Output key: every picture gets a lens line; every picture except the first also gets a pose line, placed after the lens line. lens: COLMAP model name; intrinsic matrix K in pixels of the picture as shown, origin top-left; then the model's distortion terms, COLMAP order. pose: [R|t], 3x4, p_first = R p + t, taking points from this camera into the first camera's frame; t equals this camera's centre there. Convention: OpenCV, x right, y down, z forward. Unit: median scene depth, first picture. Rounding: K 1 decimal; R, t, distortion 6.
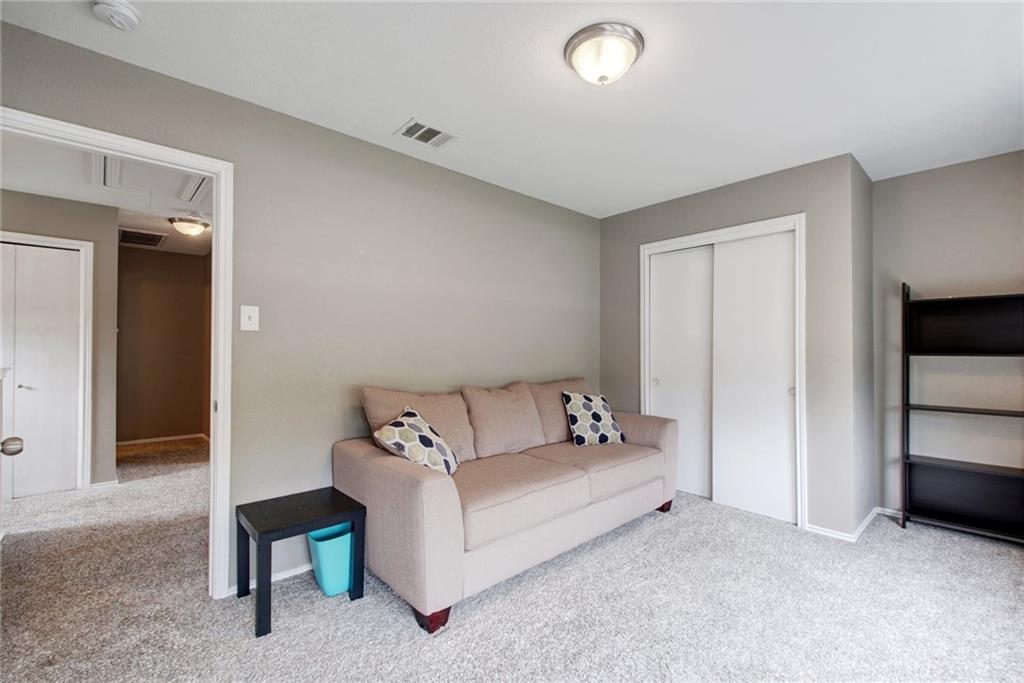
lens RADIAL K [[451.6, 0, 519.1], [0, 451.6, 344.2], [0, 0, 1]] dist [0.058186, -0.030621]
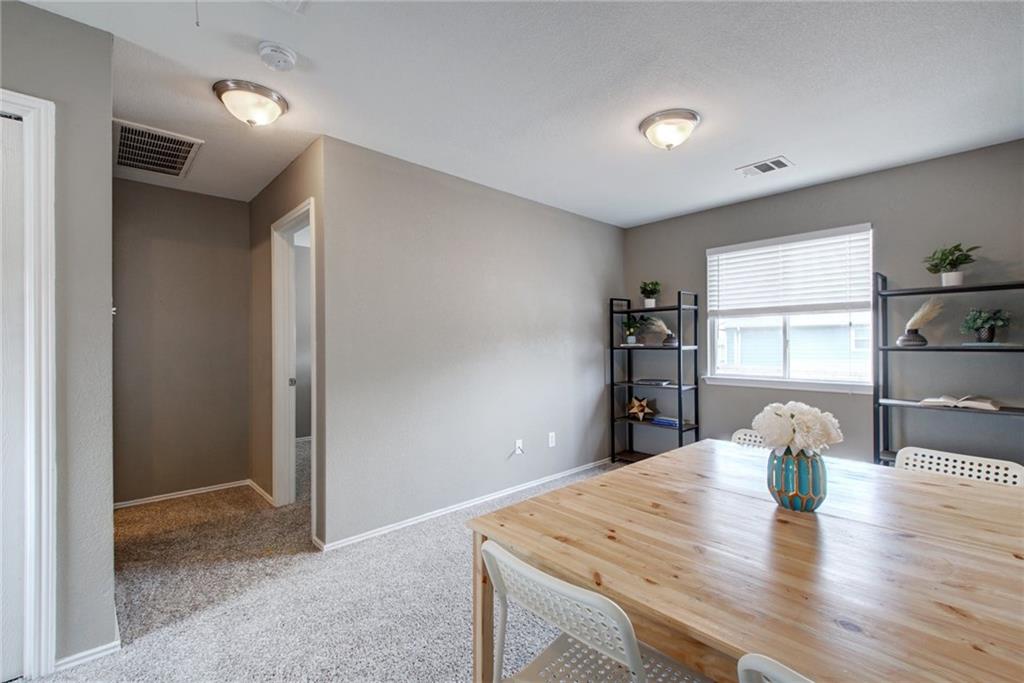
lens RADIAL K [[451.5, 0, 512.0], [0, 451.5, 341.5], [0, 0, 1]] dist [0.015051, -0.000157]
pose [[0.999938, -0.009801, 0.005214, -0.430771], [0.009779, 0.999943, 0.004373, 0.004003], [-0.005257, -0.004322, 0.999977, 0.492885]]
